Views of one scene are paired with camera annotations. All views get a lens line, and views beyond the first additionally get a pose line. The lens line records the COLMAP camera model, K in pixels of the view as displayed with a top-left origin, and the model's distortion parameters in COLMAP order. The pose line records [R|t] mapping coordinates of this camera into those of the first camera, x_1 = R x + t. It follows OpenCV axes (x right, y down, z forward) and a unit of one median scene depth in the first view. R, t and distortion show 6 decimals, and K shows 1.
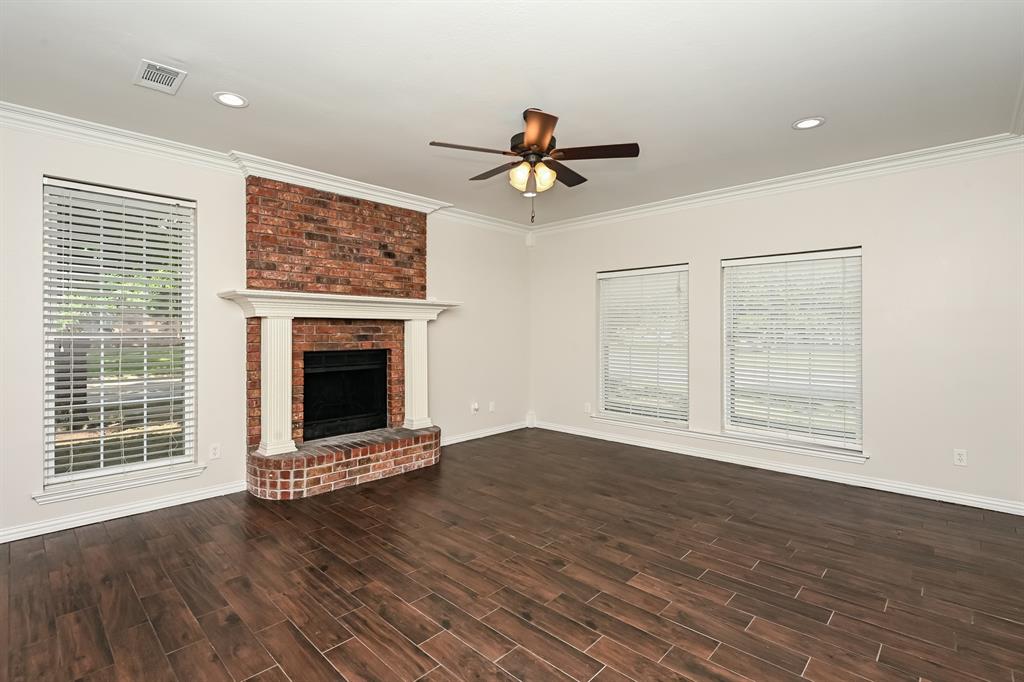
lens RADIAL K [[470.4, 0, 512.7], [0, 470.4, 335.1], [0, 0, 1]] dist [-0.004074, -0.002143]
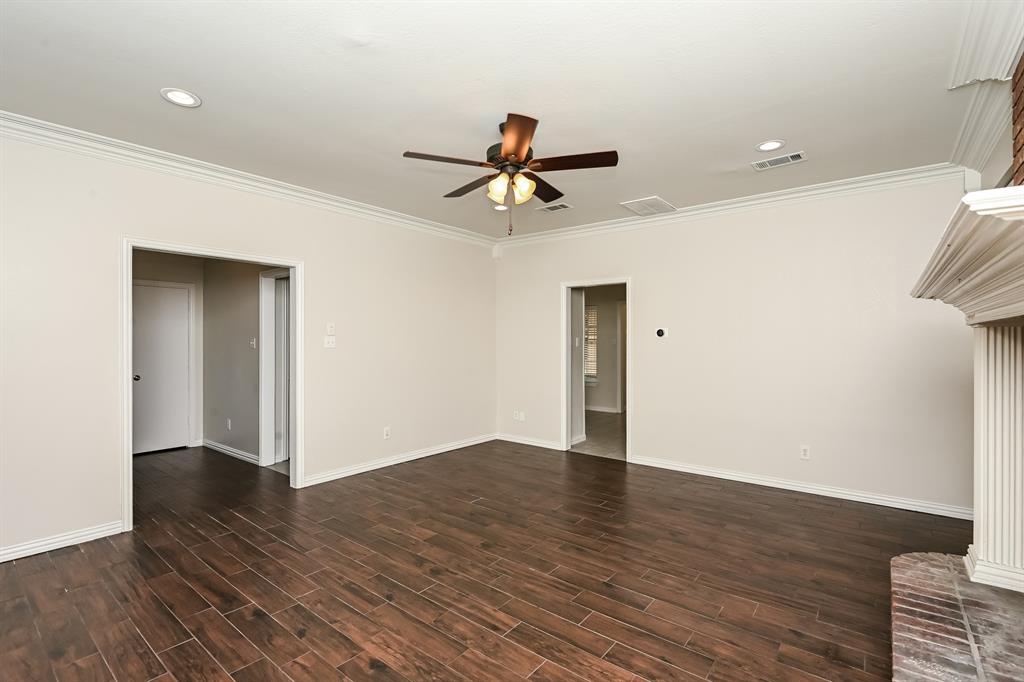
lens RADIAL K [[470.4, 0, 510.1], [0, 470.4, 340.0], [0, 0, 1]] dist [-0.004074, -0.002143]
pose [[-0.996498, -0.001363, -0.083603, 0.133403], [-0.002200, 0.999948, 0.009927, -0.034862], [0.083585, 0.010076, -0.996450, 2.102524]]
